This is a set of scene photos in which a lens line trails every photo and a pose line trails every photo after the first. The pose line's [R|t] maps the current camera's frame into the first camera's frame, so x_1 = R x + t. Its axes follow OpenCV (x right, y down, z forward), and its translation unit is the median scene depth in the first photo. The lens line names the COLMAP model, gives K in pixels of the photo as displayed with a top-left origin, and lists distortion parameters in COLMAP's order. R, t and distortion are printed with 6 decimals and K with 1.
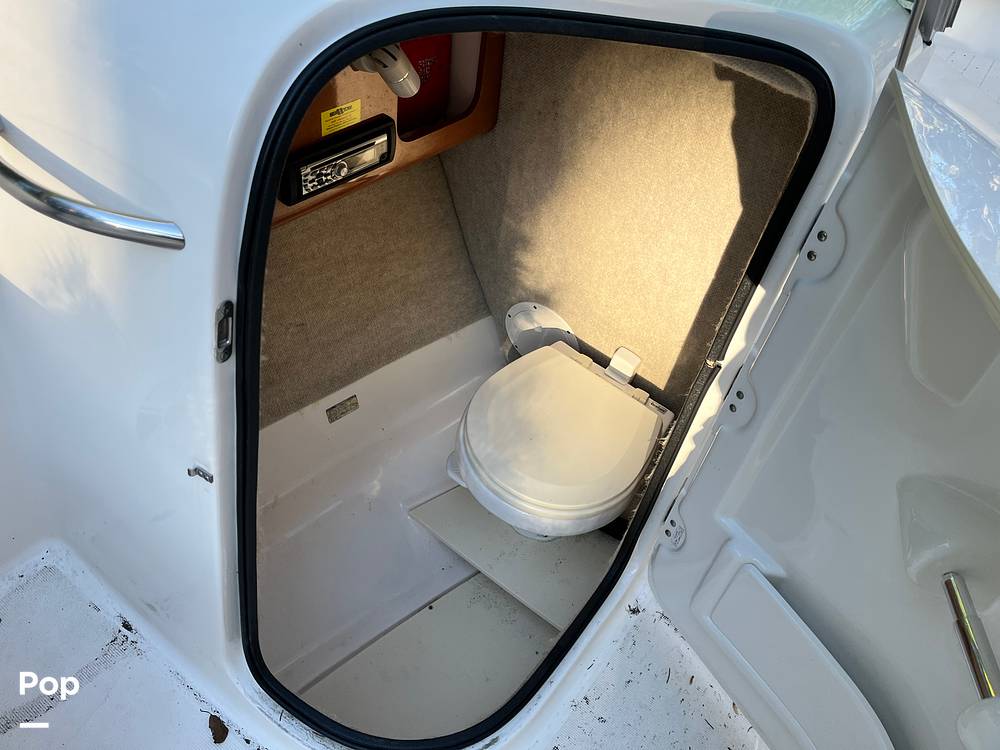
lens RADIAL K [[750.9, 0, 500.0], [0, 750.9, 375.0], [0, 0, 1]] dist [0.080244, -0.137130]
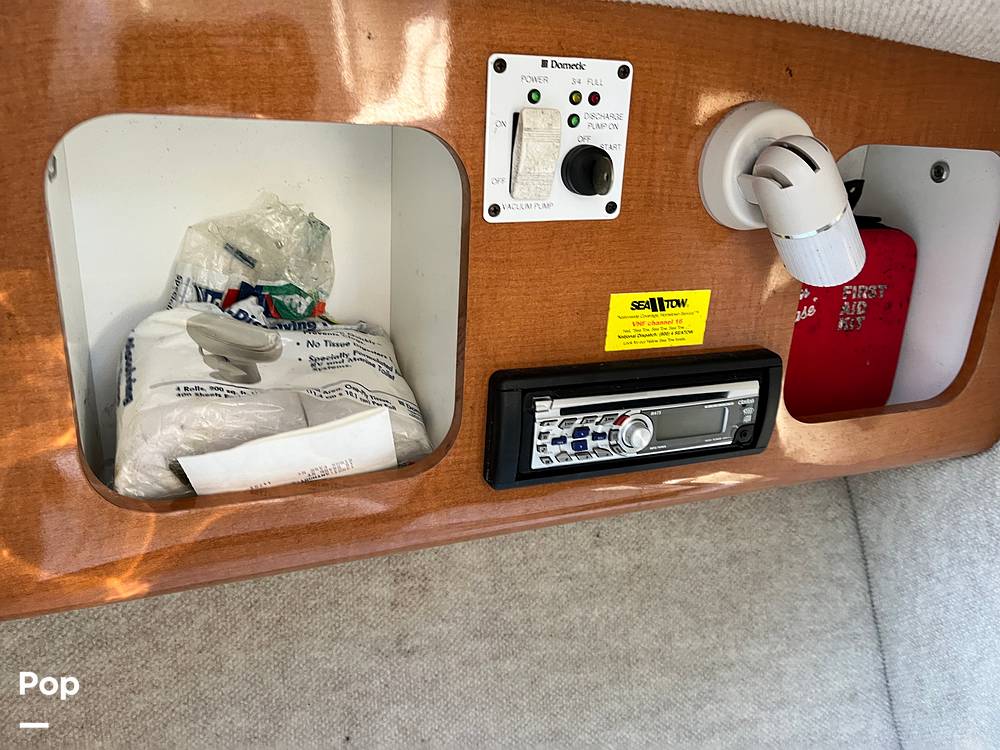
lens RADIAL K [[750.9, 0, 500.0], [0, 750.9, 375.0], [0, 0, 1]] dist [0.080244, -0.137130]
pose [[0.887124, 0.073561, -0.455631, -0.083226], [-0.287846, 0.859874, -0.421618, -0.094385], [0.360770, 0.505179, 0.783989, 0.598876]]
